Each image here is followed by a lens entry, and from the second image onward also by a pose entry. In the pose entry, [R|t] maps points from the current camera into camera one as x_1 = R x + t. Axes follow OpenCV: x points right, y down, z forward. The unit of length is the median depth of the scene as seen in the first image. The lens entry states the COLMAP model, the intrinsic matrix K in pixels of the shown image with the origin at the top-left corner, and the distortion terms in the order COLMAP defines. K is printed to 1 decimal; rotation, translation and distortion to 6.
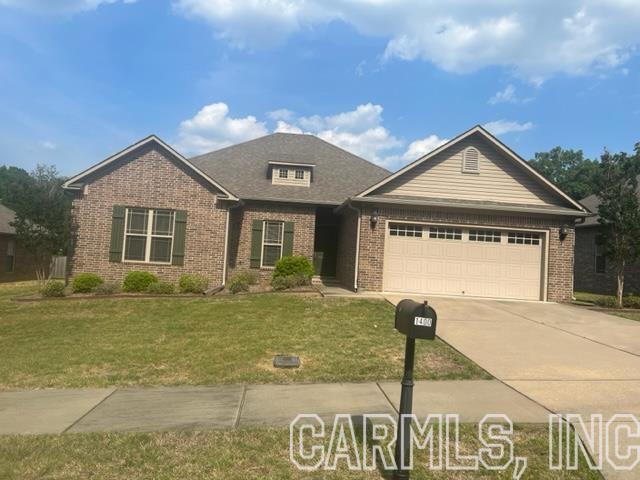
lens RADIAL K [[473.5, 0, 317.5], [0, 473.5, 231.8], [0, 0, 1]] dist [0.006899, 0.001180]
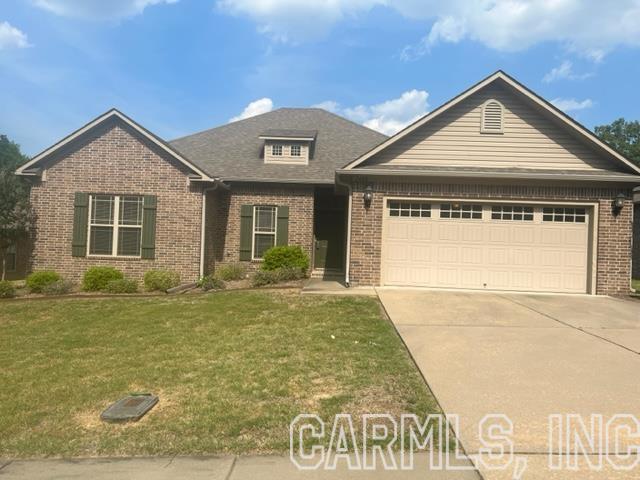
lens RADIAL K [[474.4, 0, 318.9], [0, 474.4, 240.2], [0, 0, 1]] dist [0.006123, -0.004132]
pose [[0.994755, -0.026281, -0.098855, 0.104652], [0.029636, 0.999028, 0.032624, 0.017644], [0.097901, -0.035383, 0.994567, 0.173492]]
